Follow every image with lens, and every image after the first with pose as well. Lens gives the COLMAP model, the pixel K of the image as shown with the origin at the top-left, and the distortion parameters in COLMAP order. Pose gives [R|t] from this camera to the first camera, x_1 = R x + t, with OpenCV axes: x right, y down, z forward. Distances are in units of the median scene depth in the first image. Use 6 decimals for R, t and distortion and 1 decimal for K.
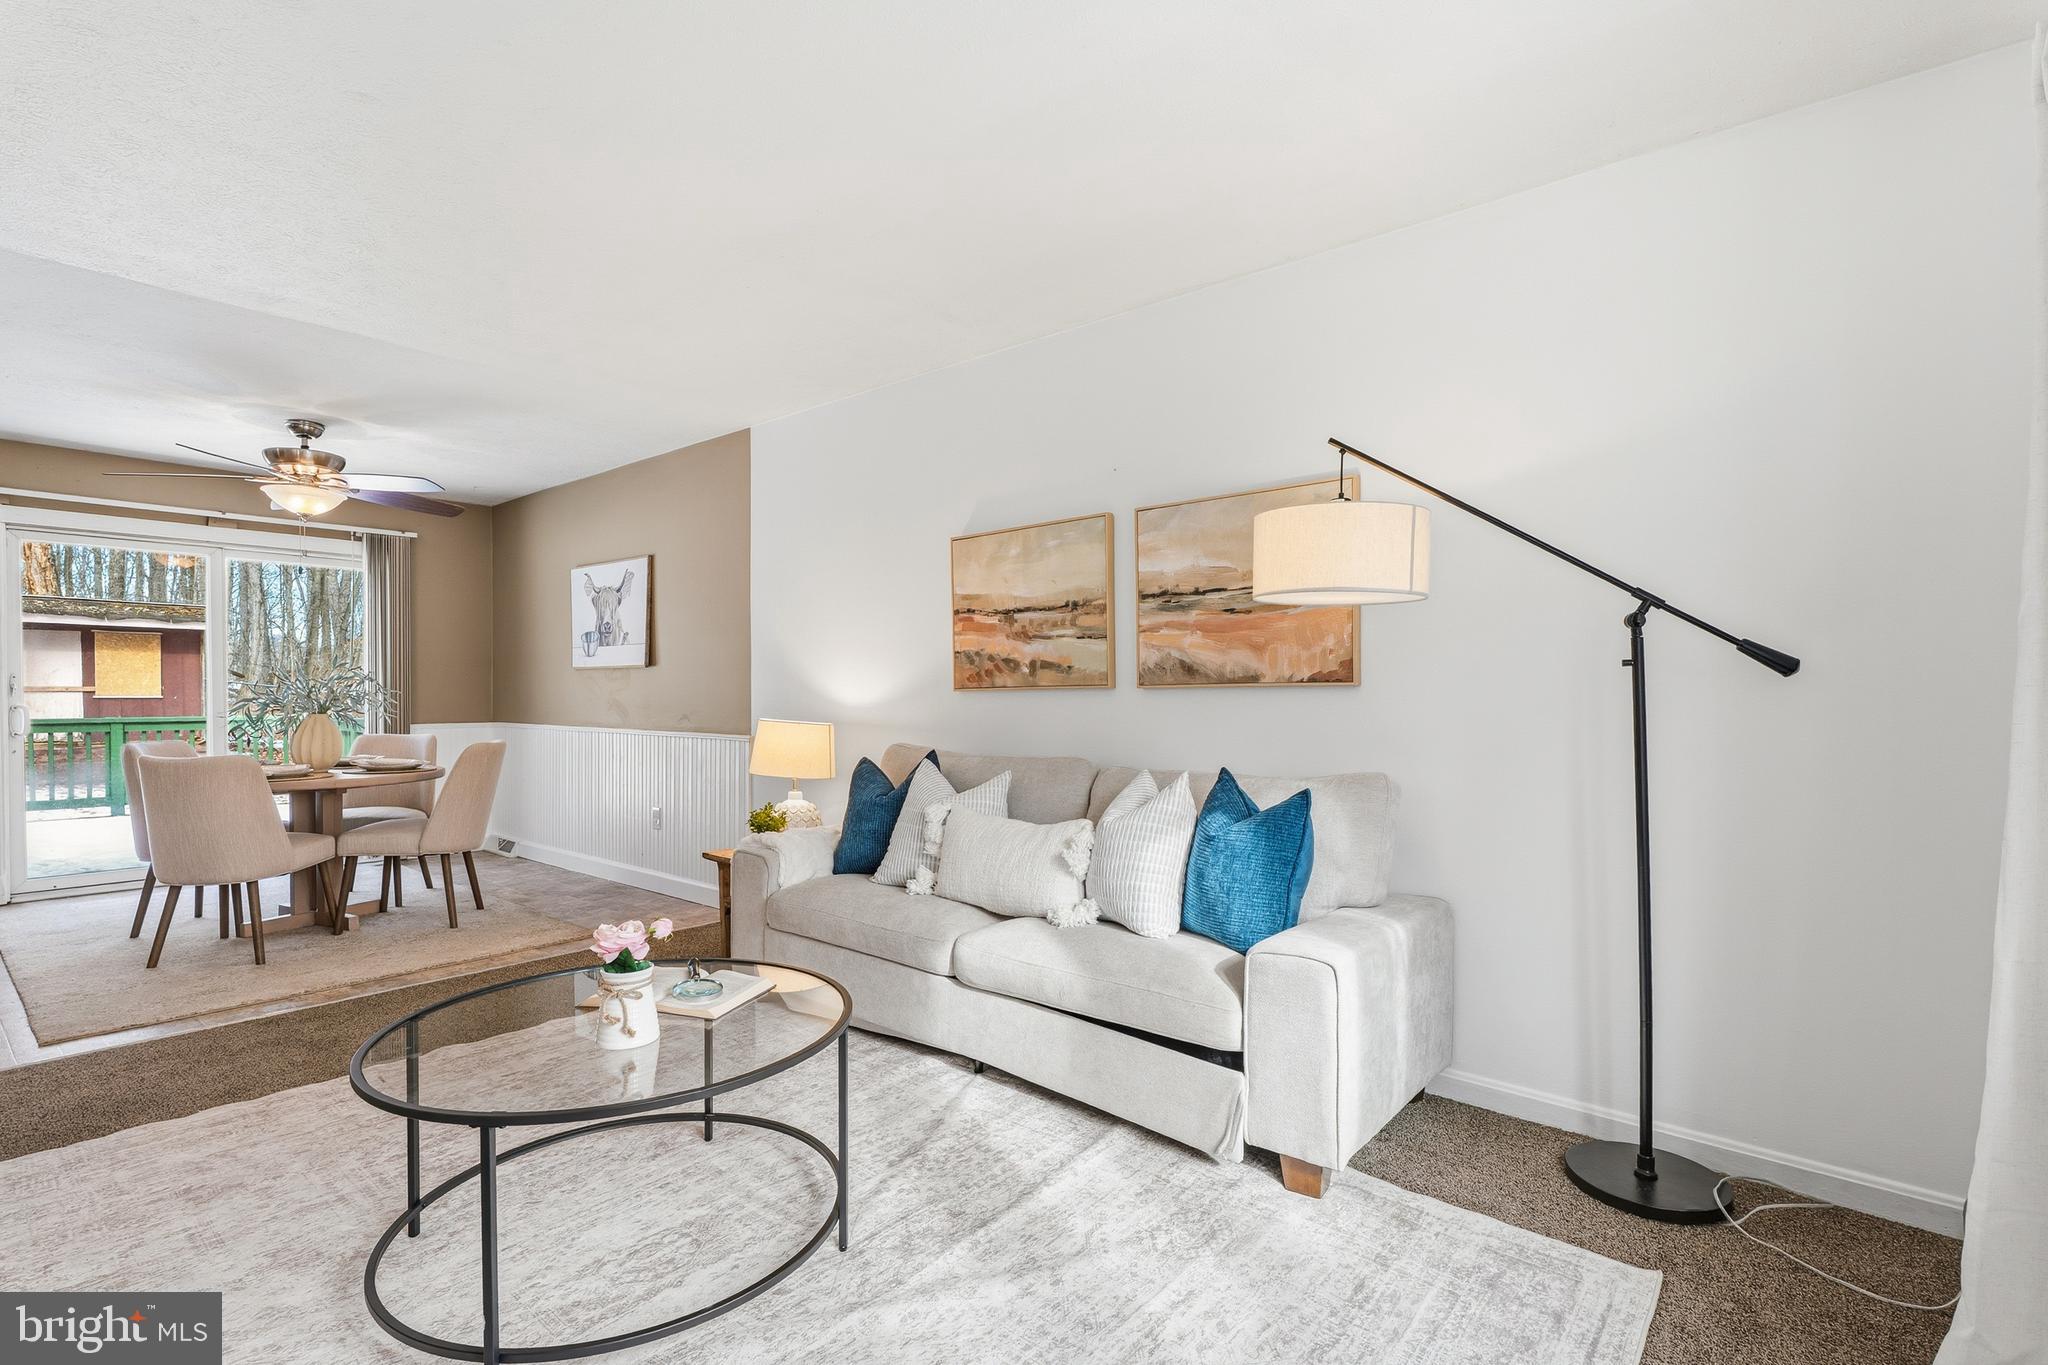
lens RADIAL K [[915.9, 0, 1031.7], [0, 915.9, 696.6], [0, 0, 1]] dist [0.000906, 0.000128]
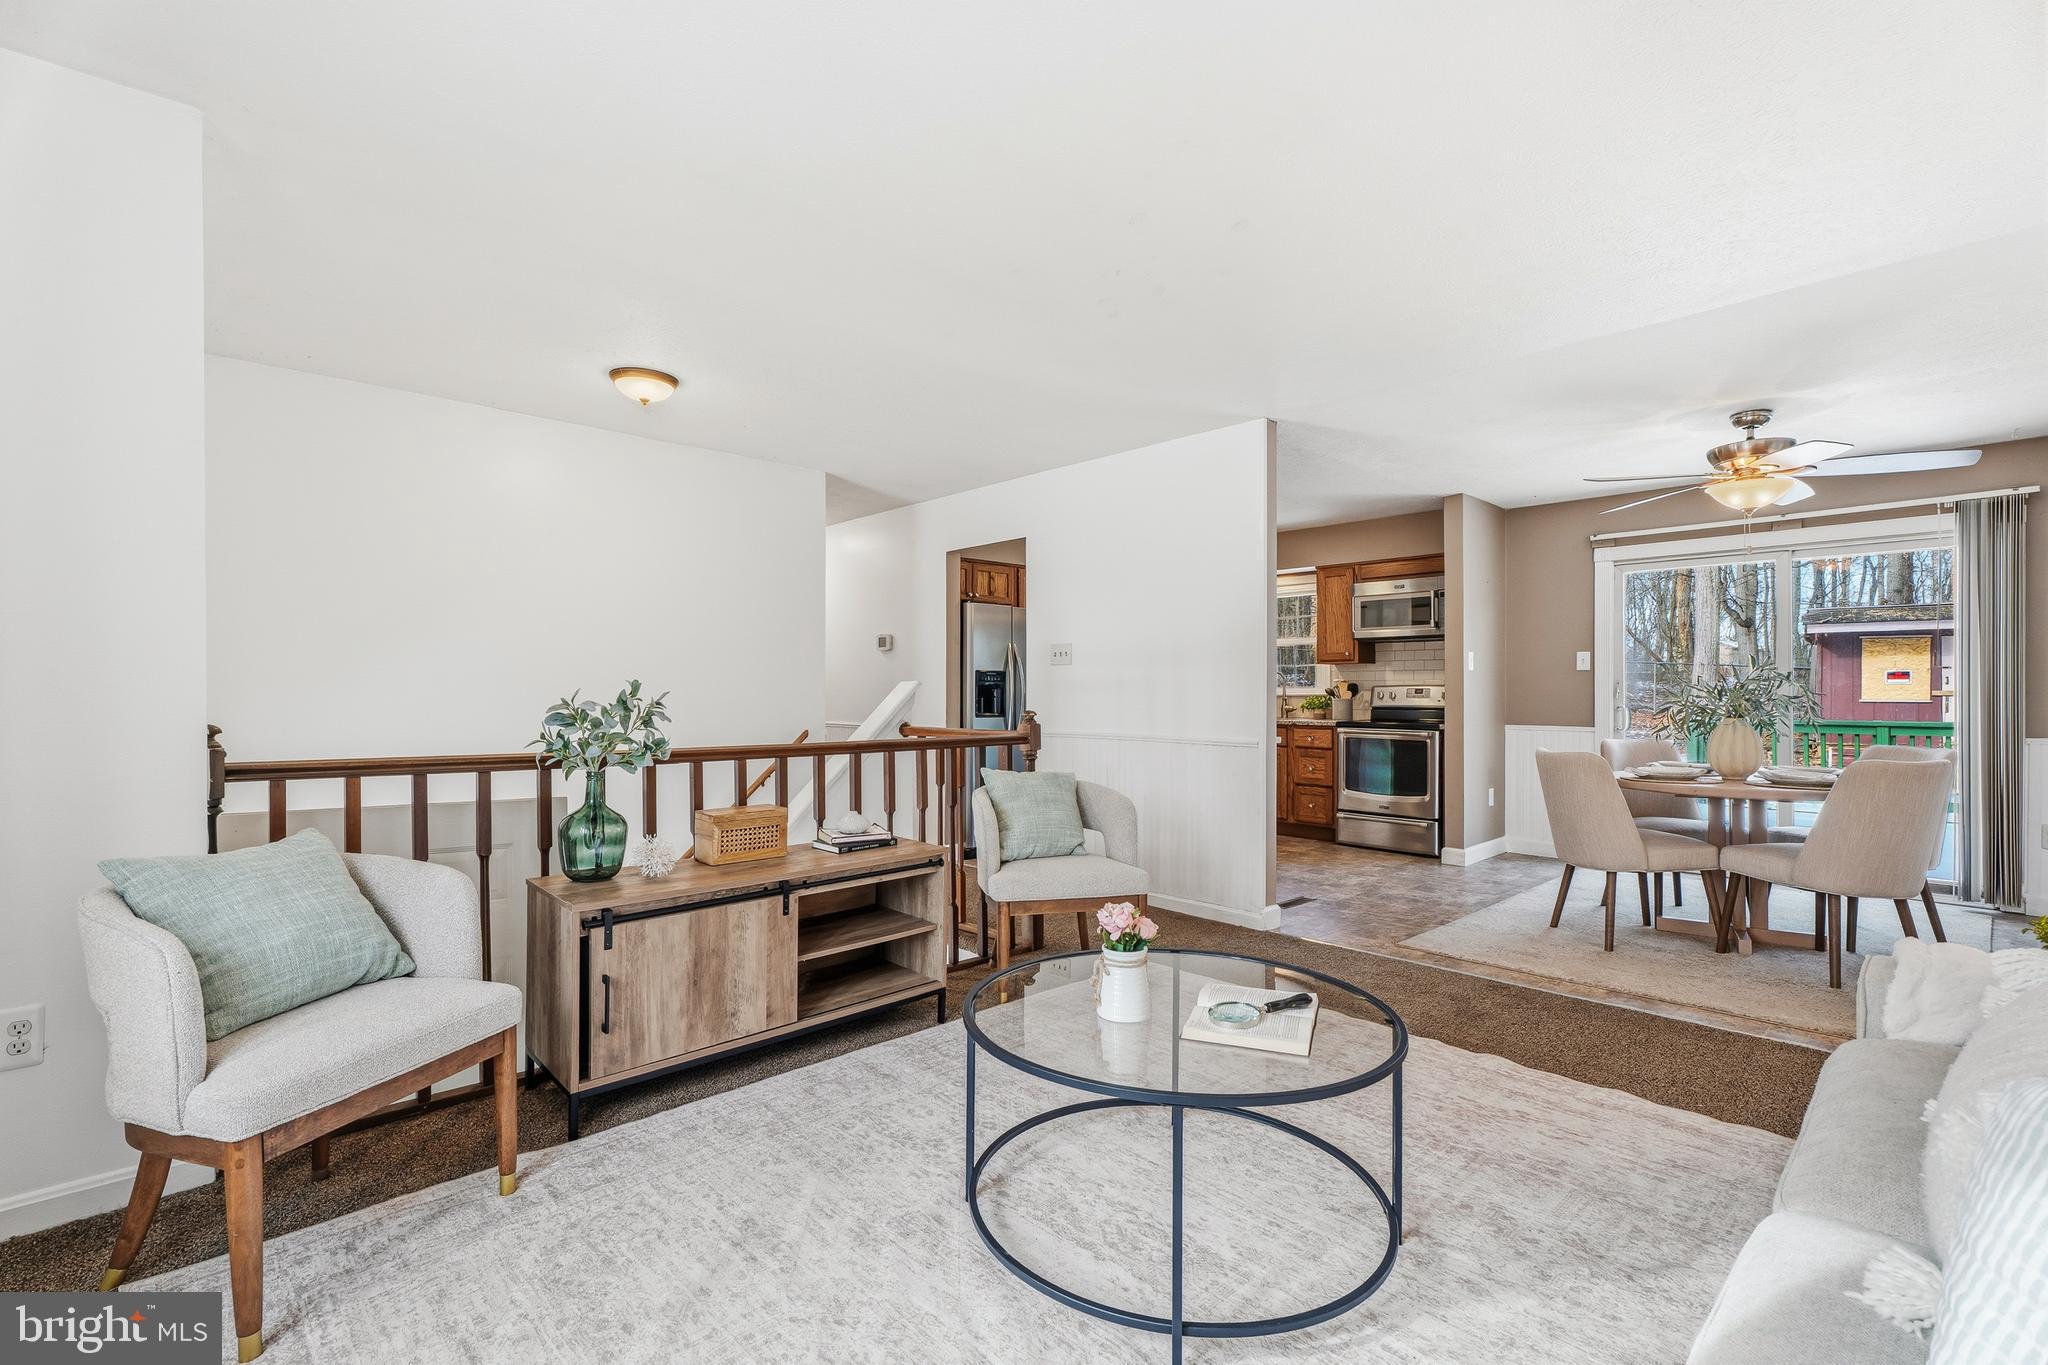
lens RADIAL K [[915.9, 0, 1031.7], [0, 915.9, 696.6], [0, 0, 1]] dist [0.000906, 0.000128]
pose [[-0.108673, 0.002962, -0.994073, 0.304235], [-0.006333, 0.999973, 0.003672, -0.003661], [0.994057, 0.006694, -0.108652, 0.467957]]
